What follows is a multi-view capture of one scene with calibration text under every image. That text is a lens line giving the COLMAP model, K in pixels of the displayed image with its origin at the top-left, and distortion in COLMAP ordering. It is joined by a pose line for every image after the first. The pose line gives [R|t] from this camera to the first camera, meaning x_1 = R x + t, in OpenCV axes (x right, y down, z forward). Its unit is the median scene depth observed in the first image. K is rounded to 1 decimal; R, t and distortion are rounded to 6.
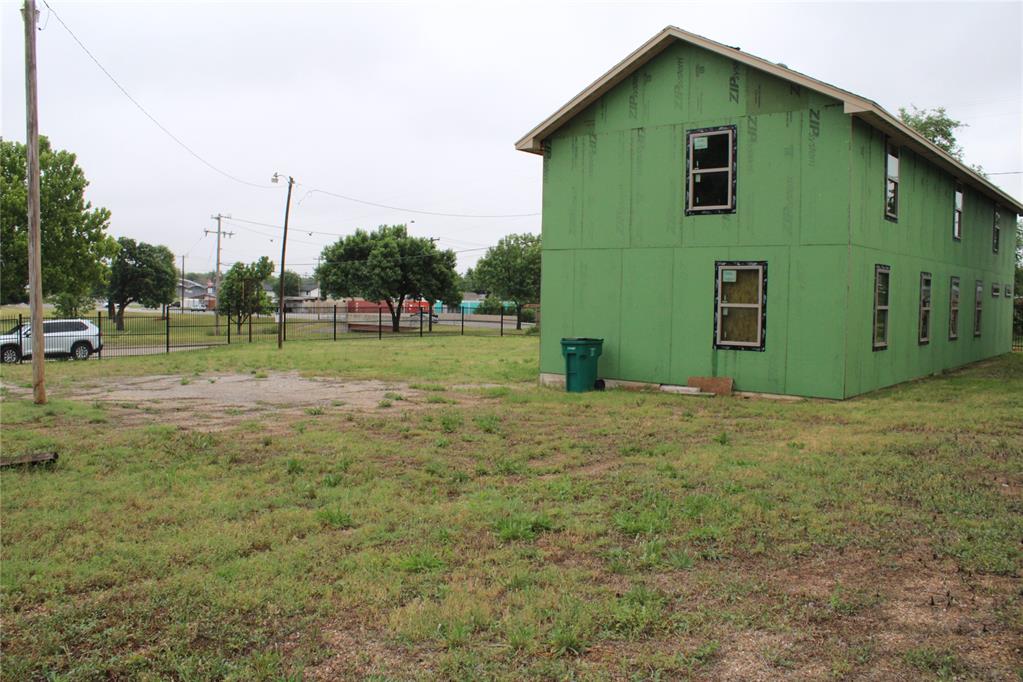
lens RADIAL K [[853.0, 0, 504.7], [0, 853.0, 331.4], [0, 0, 1]] dist [-0.159007, 0.147121]
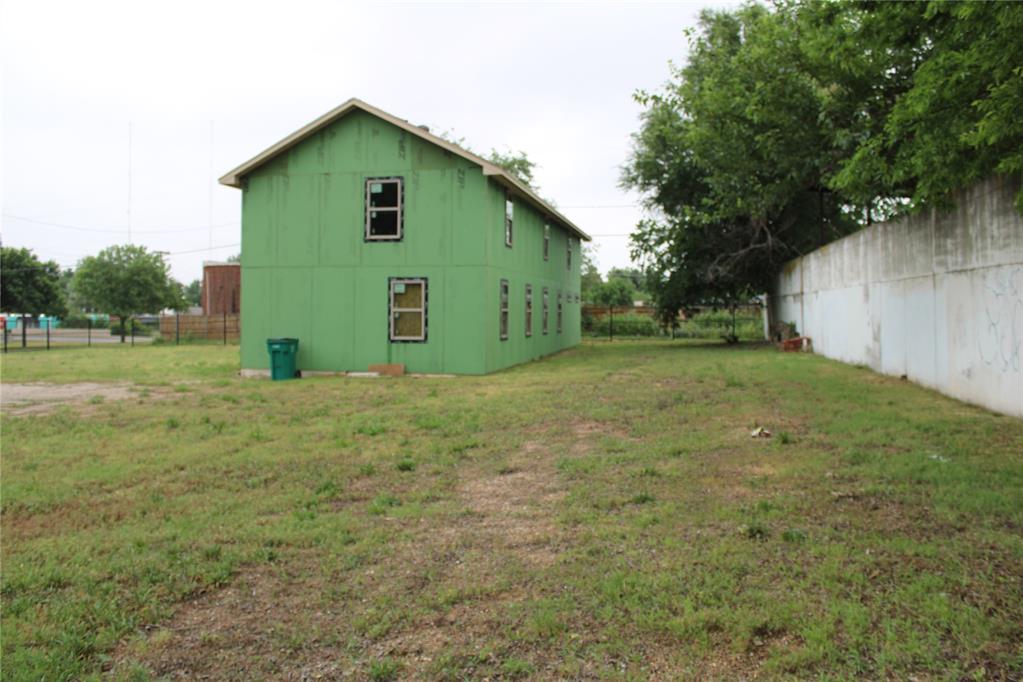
lens RADIAL K [[923.2, 0, 458.6], [0, 923.2, 338.7], [0, 0, 1]] dist [-0.180289, 0.002090]
pose [[0.902342, -0.023961, 0.430355, -0.271807], [0.026924, 0.999637, -0.000796, 0.017645], [-0.430180, 0.012306, 0.902659, -0.351618]]
